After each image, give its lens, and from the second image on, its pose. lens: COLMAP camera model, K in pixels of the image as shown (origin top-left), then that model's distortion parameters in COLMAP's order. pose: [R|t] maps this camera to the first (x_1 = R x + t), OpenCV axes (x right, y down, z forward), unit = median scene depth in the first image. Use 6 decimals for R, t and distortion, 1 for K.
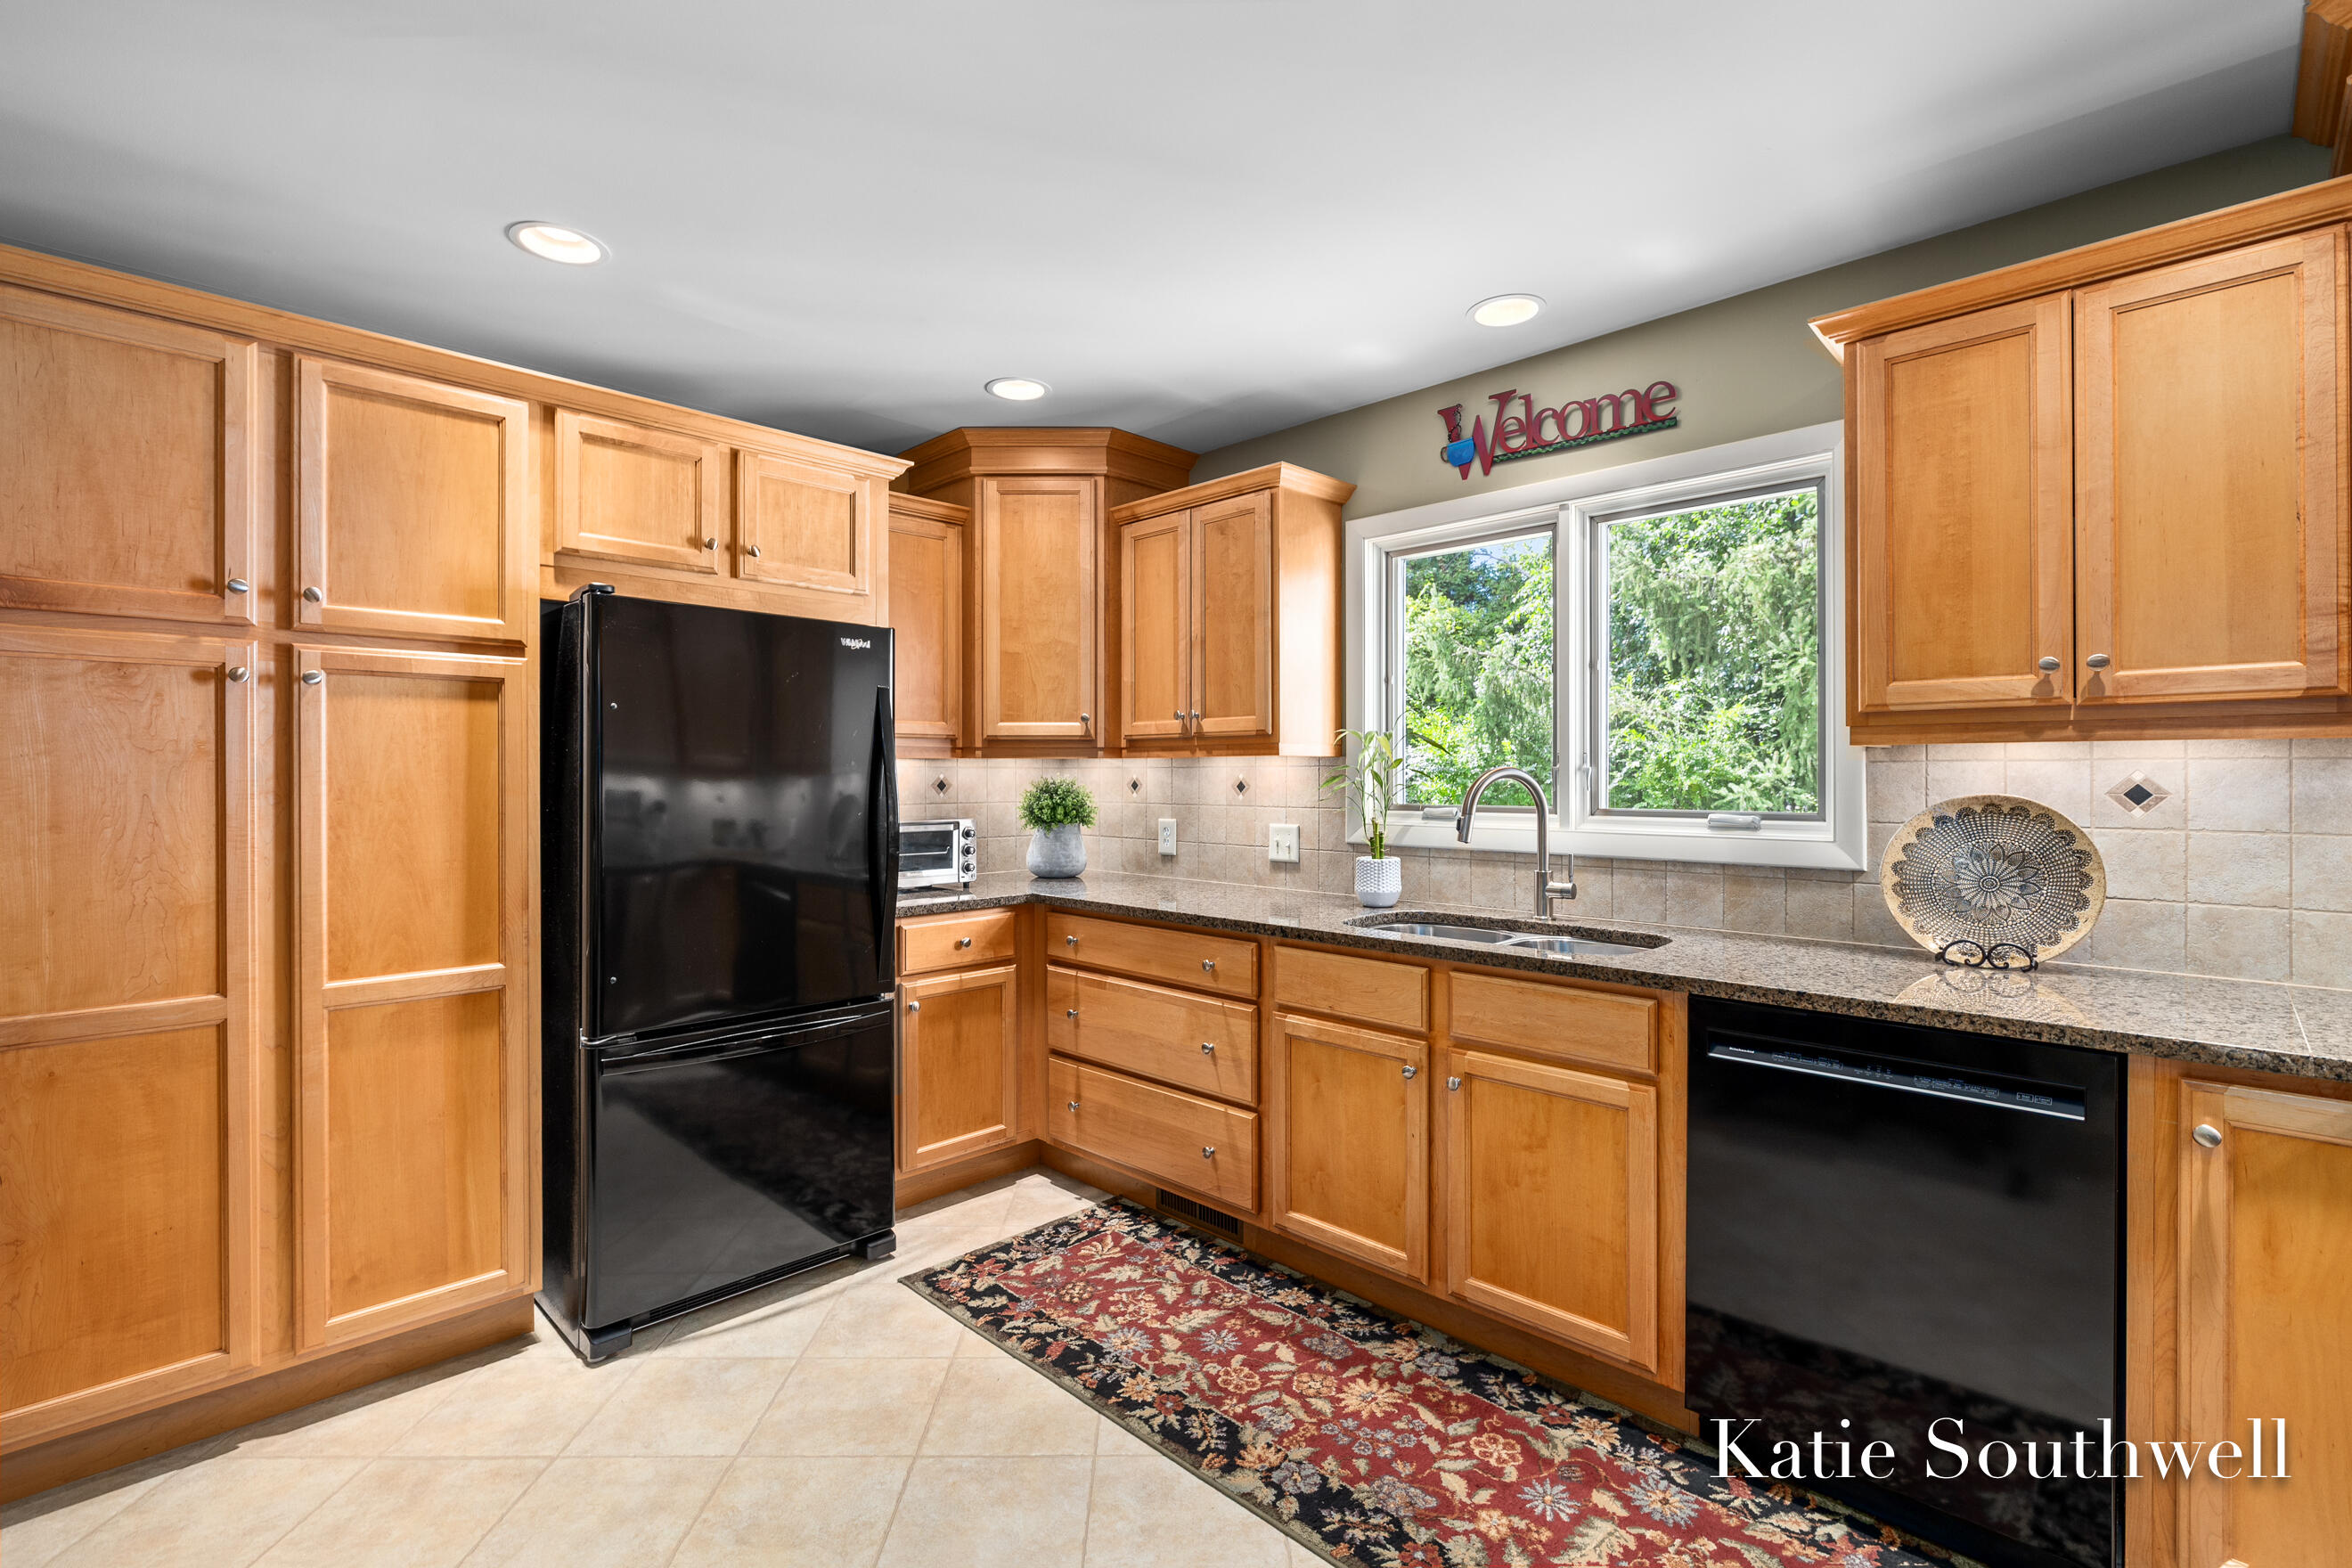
lens RADIAL K [[1051.9, 0, 1182.4], [0, 1051.9, 783.4], [0, 0, 1]] dist [-0.001556, 0.000262]
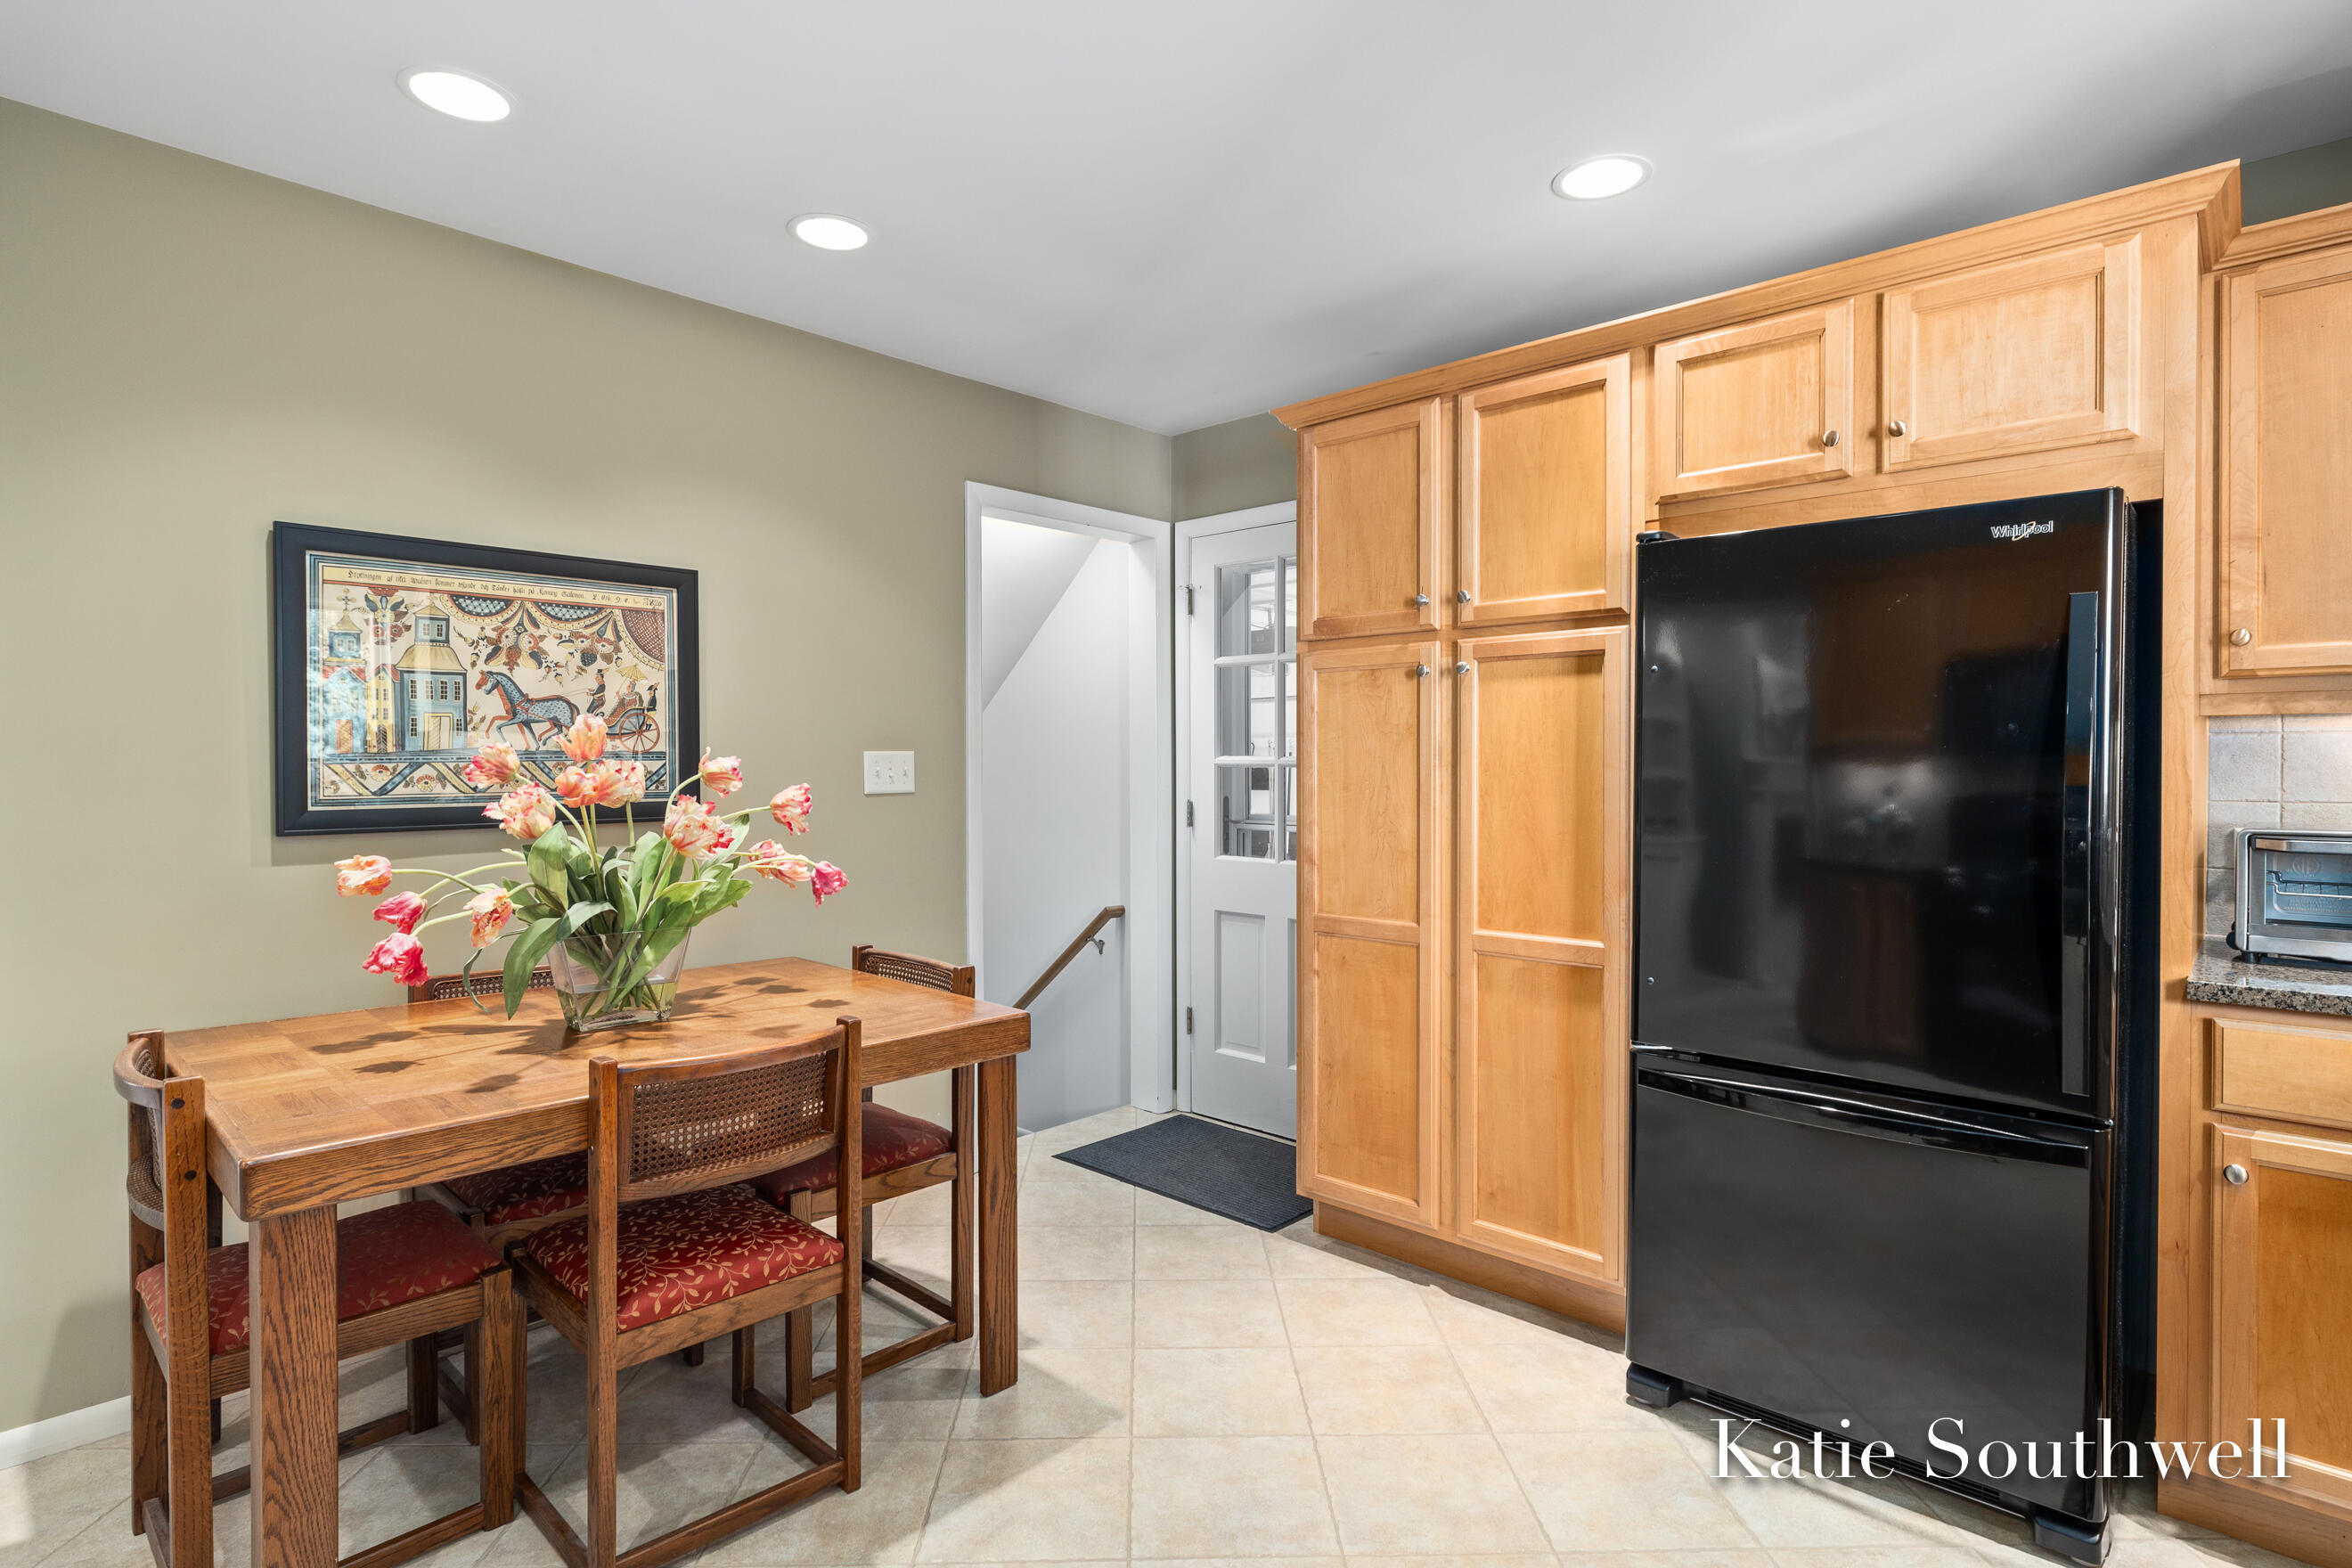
lens RADIAL K [[1197.1, 0, 1176.0], [0, 1197.1, 784.0], [0, 0, 1]] dist [0.000828, -0.000175]
pose [[0.019450, 0.019110, -0.999628, 0.478071], [-0.007175, 0.999794, 0.018974, 0.006313], [0.999785, 0.006804, 0.019583, 0.618547]]
